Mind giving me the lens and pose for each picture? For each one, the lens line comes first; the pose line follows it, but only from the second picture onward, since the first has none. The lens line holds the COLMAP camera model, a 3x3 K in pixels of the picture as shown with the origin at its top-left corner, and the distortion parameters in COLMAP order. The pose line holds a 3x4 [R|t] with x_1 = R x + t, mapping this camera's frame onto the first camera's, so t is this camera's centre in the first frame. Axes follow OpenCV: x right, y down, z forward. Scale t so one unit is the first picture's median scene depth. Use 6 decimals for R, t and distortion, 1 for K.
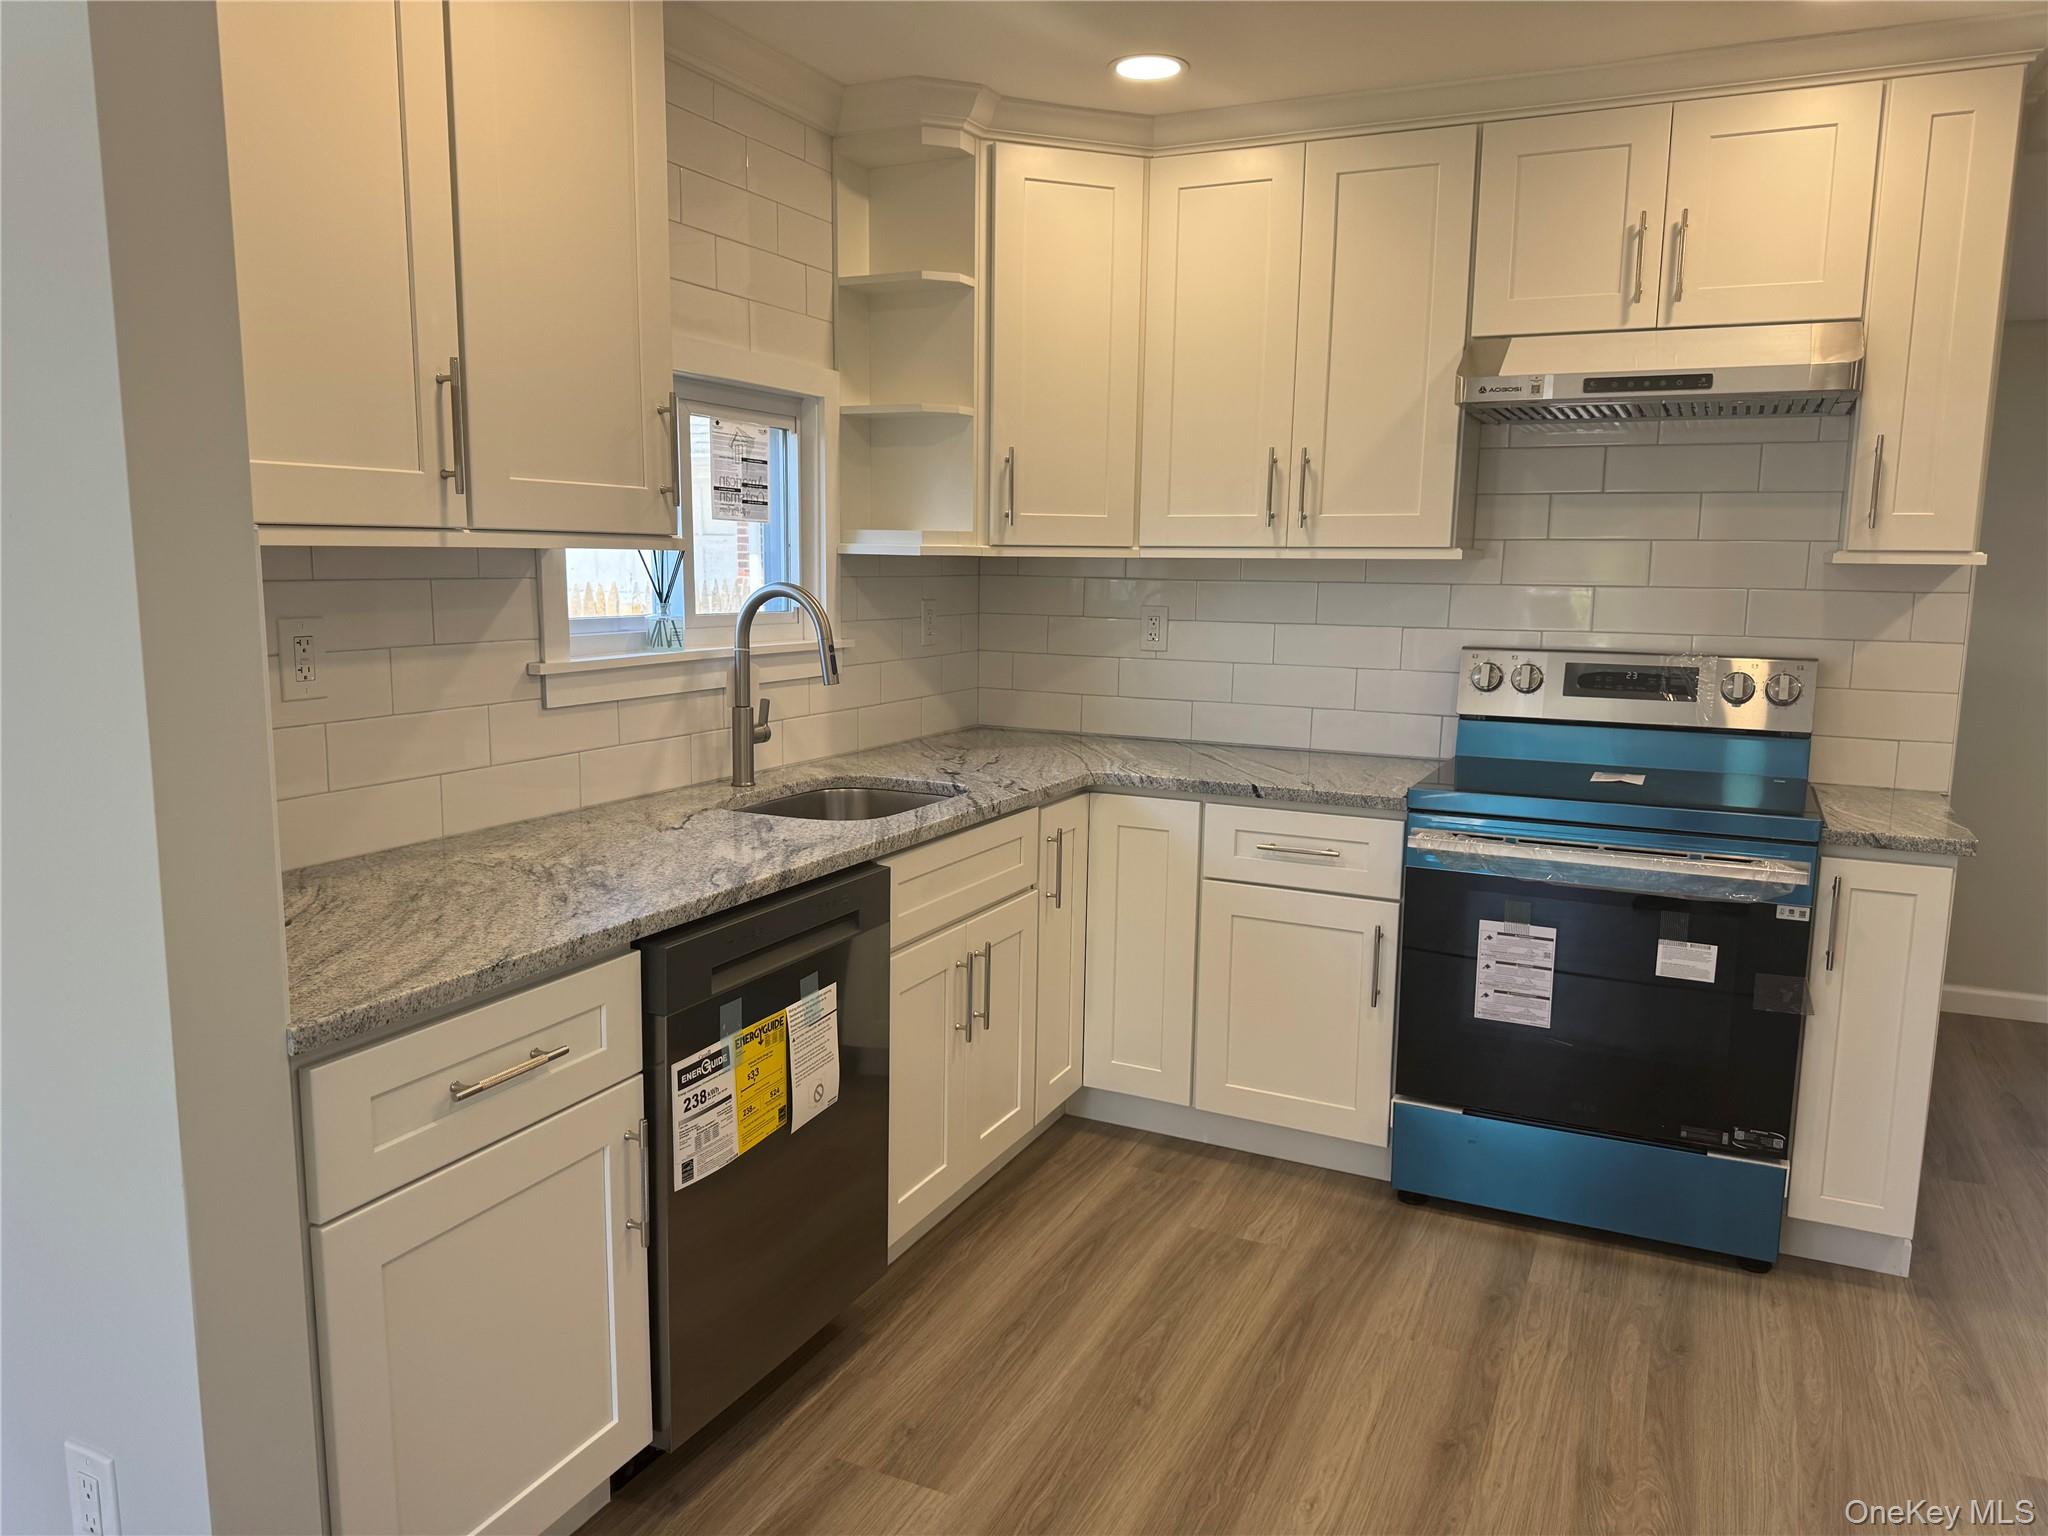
lens RADIAL K [[1435.7, 0, 1024.0], [0, 1435.7, 768.0], [0, 0, 1]] dist [0.198460, -0.429904]
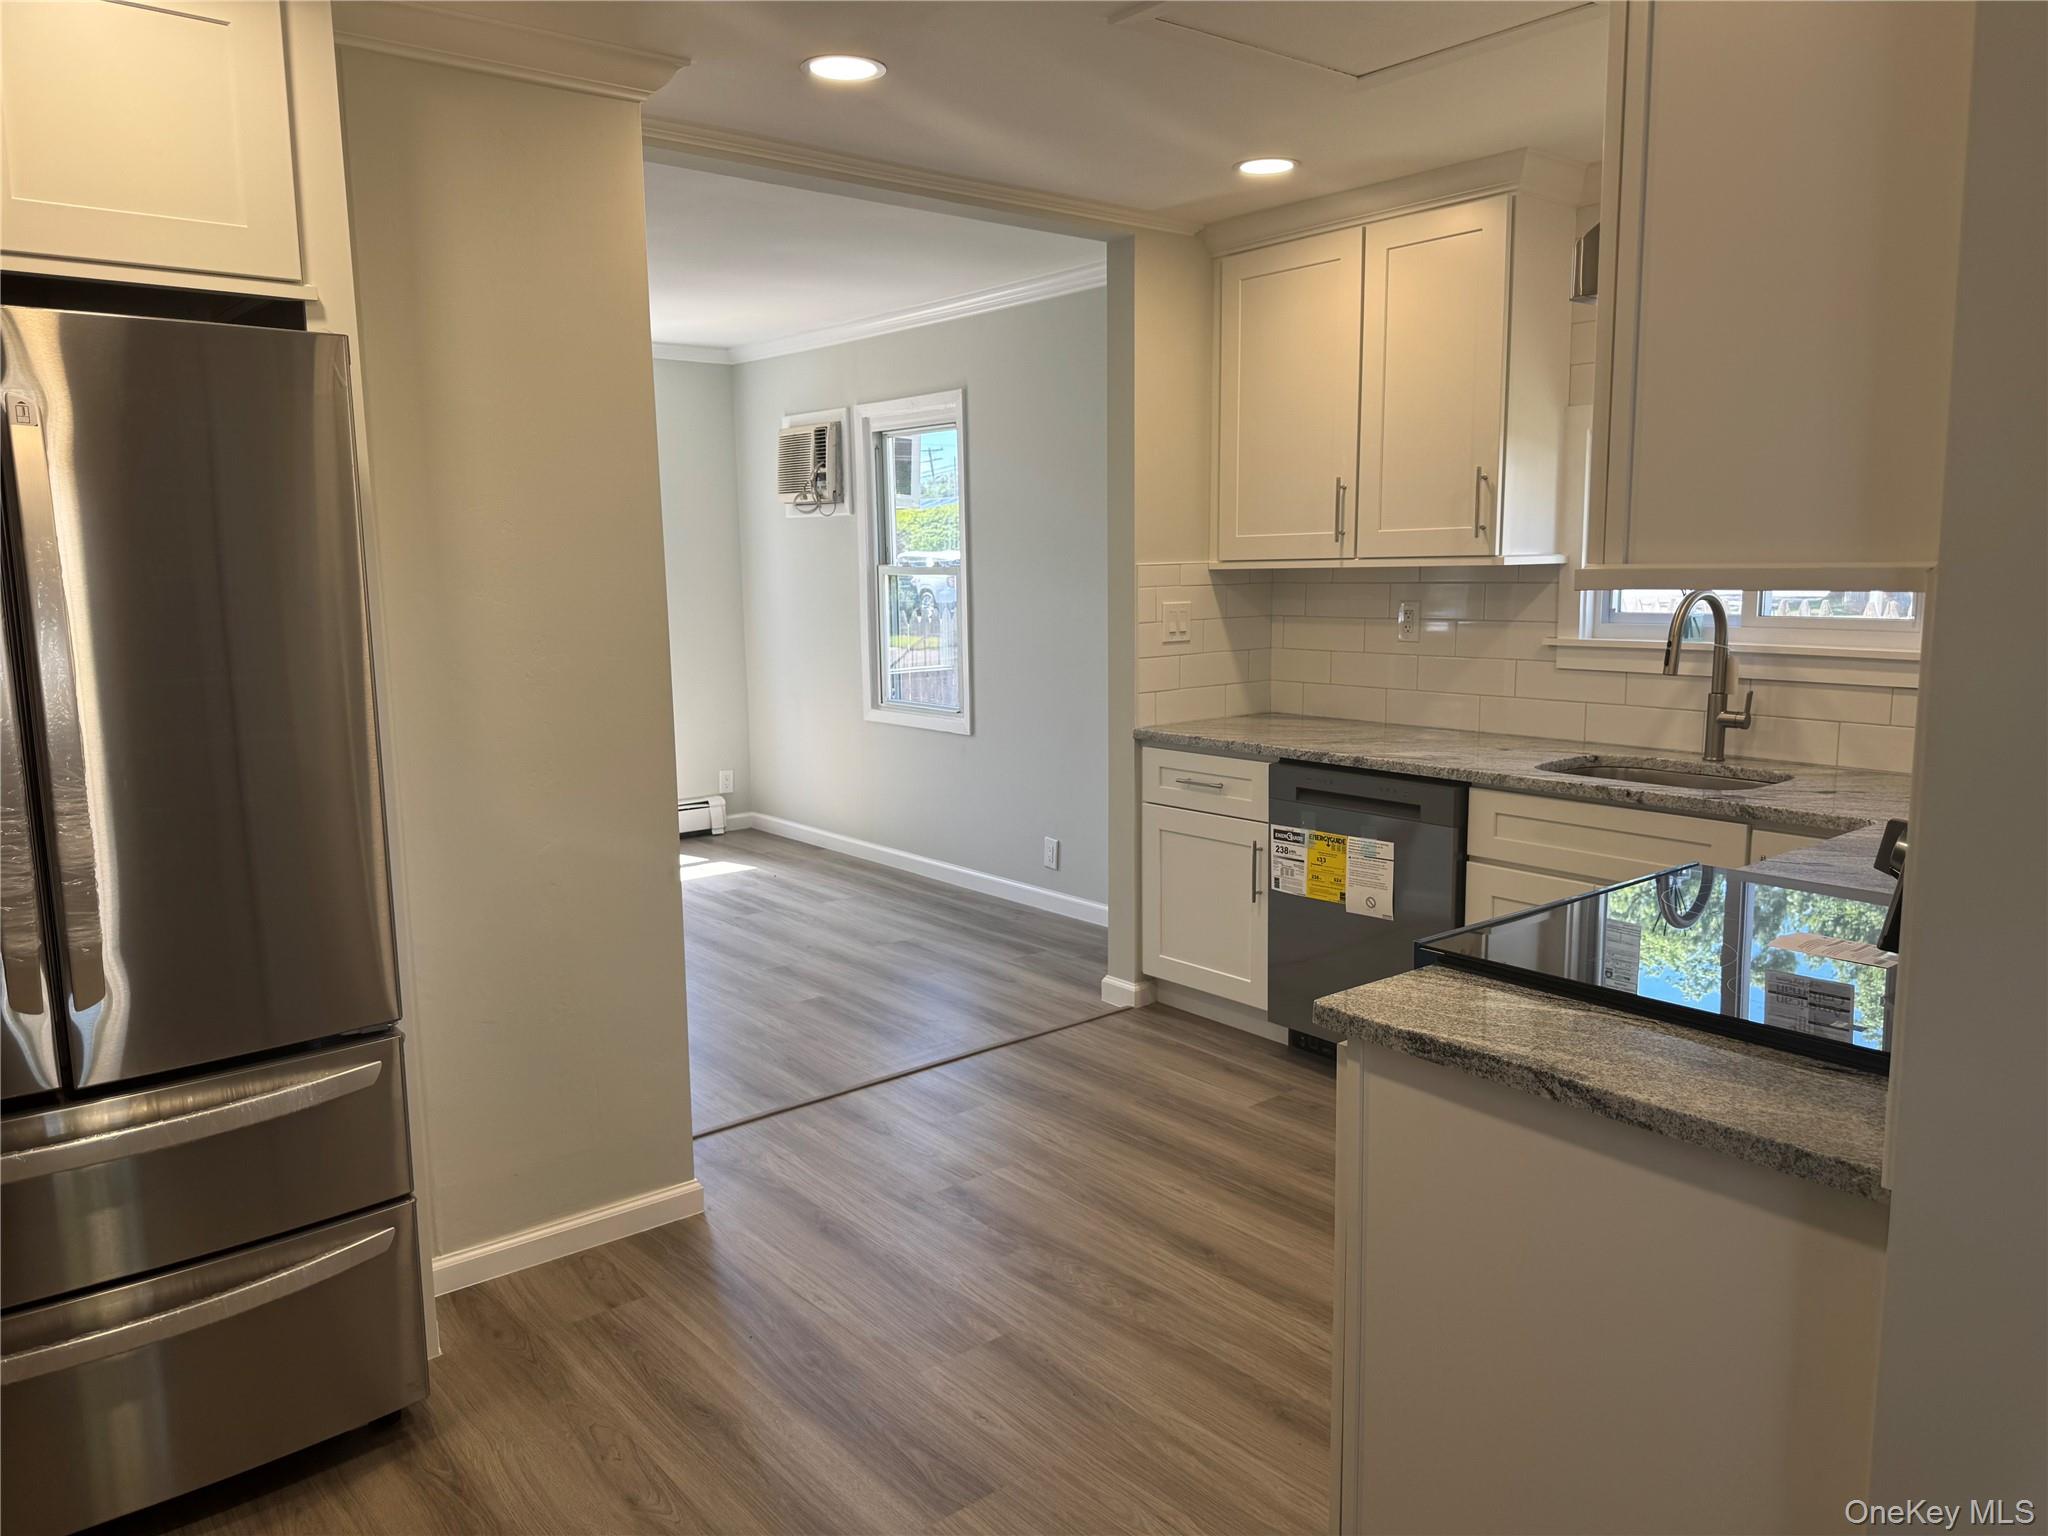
lens RADIAL K [[1435.7, 0, 1024.0], [0, 1435.7, 768.0], [0, 0, 1]] dist [0.198460, -0.429904]
pose [[-0.425364, 0.125750, -0.896244, 1.135864], [-0.123889, 0.972887, 0.195302, -0.148381], [0.896503, 0.194110, -0.398252, 0.990936]]
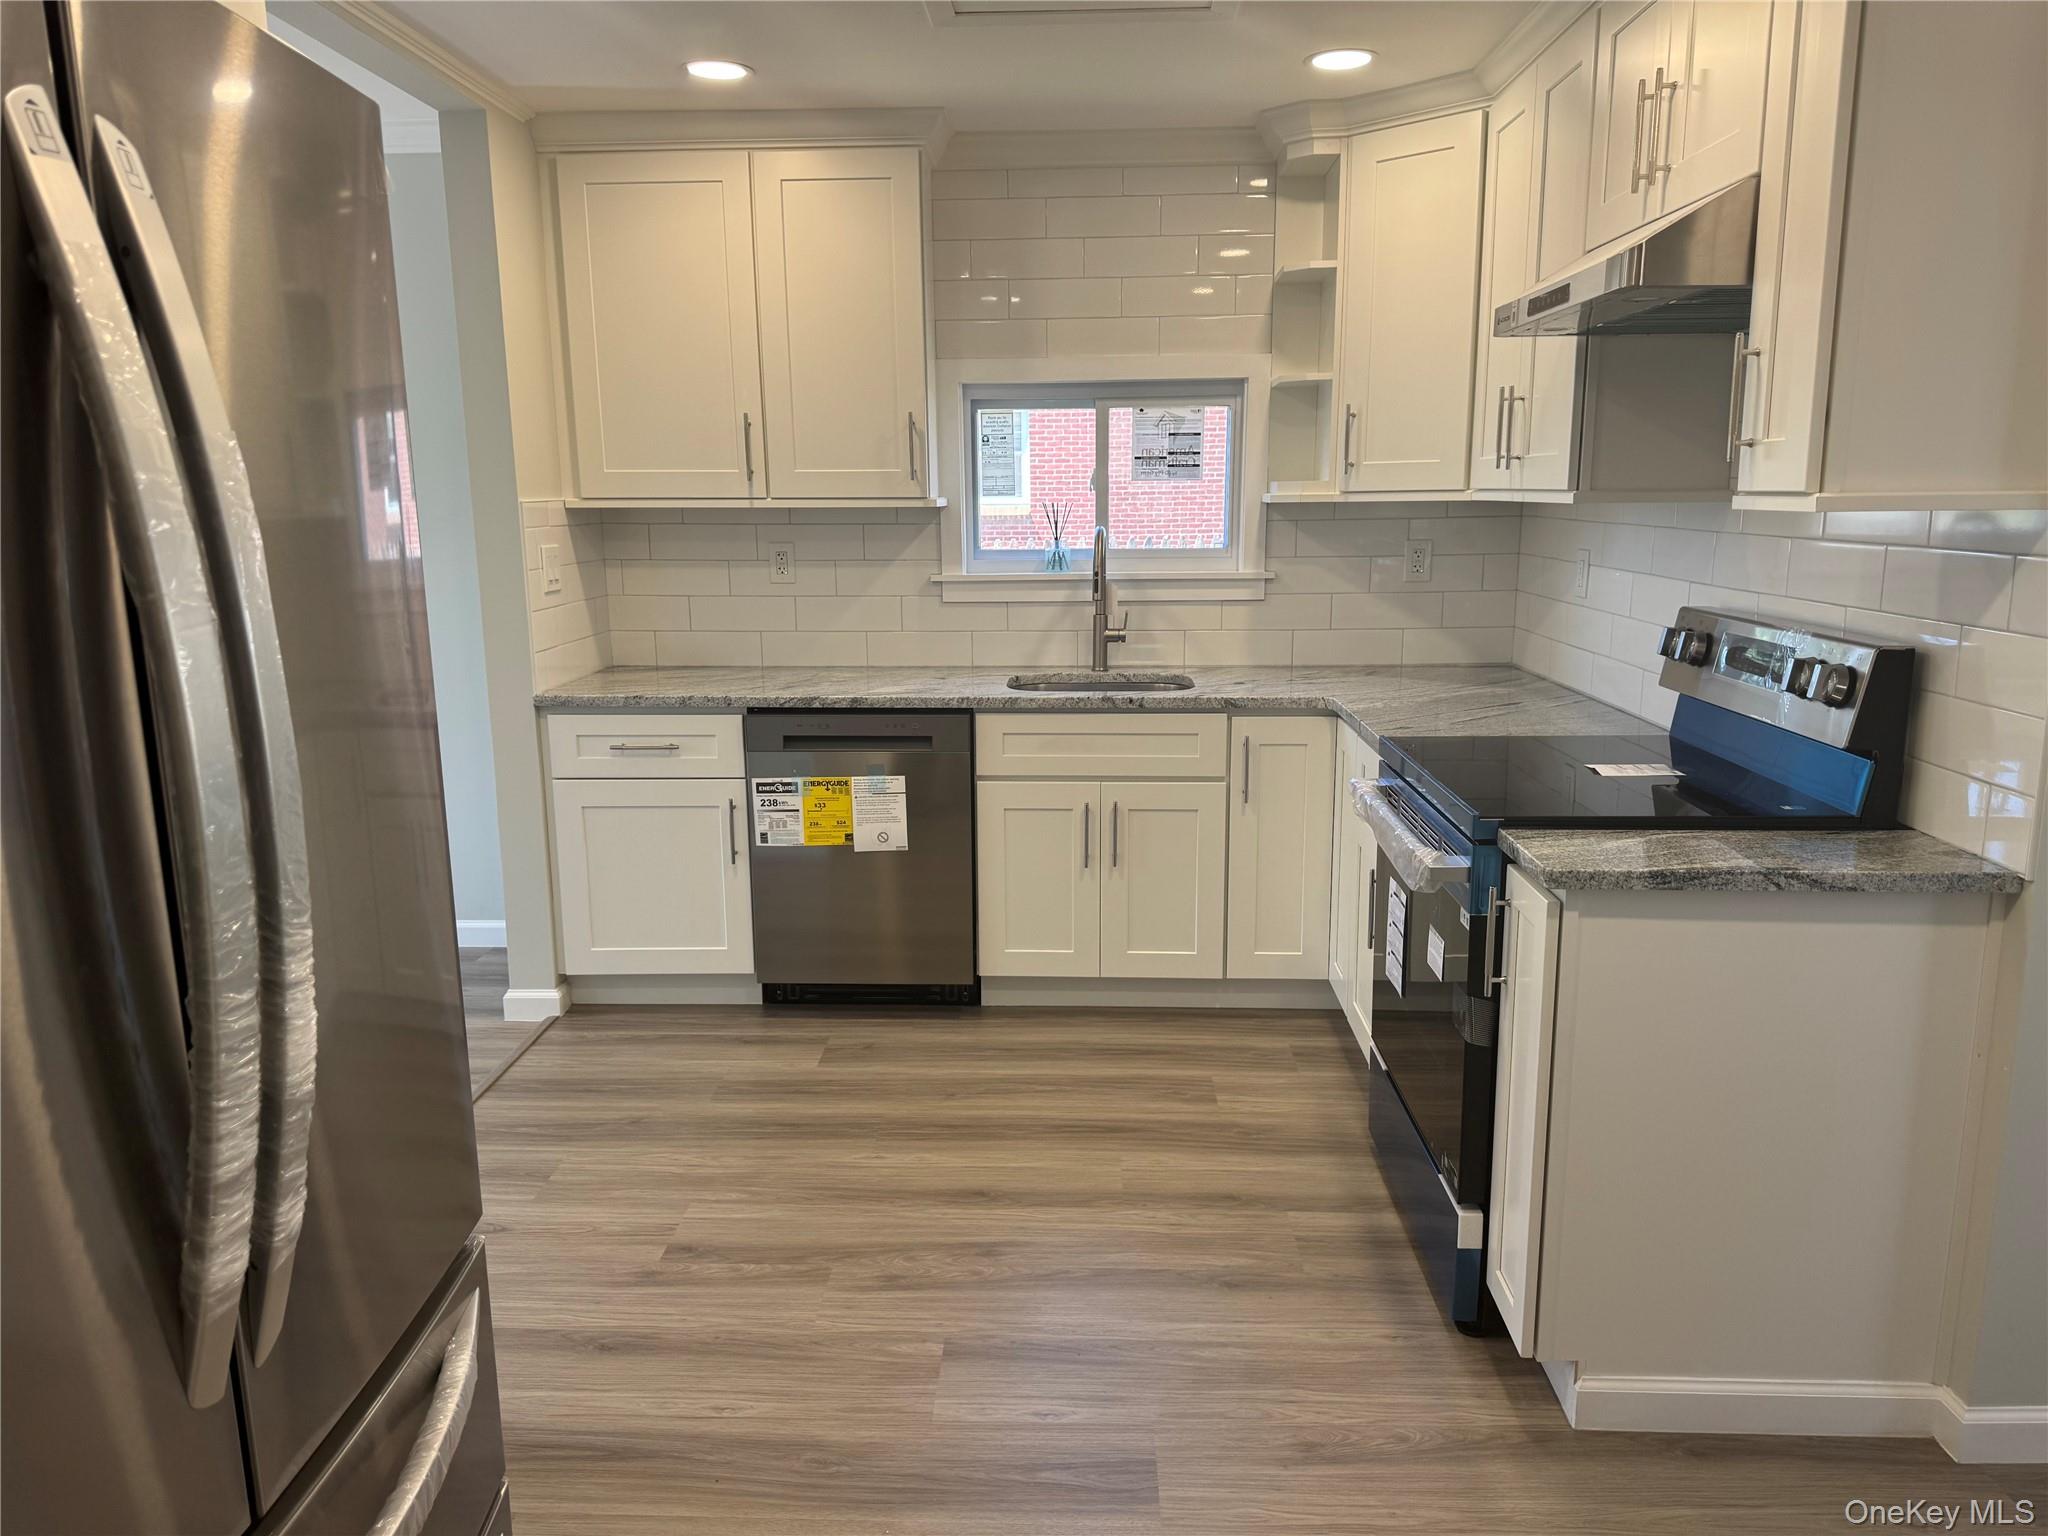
lens RADIAL K [[1435.7, 0, 1024.0], [0, 1435.7, 768.0], [0, 0, 1]] dist [0.198460, -0.429904]
pose [[0.388498, 0.159761, -0.907494, 1.093765], [-0.121581, 0.985132, 0.121380, -0.057176], [0.913393, 0.063178, 0.402145, 0.375868]]
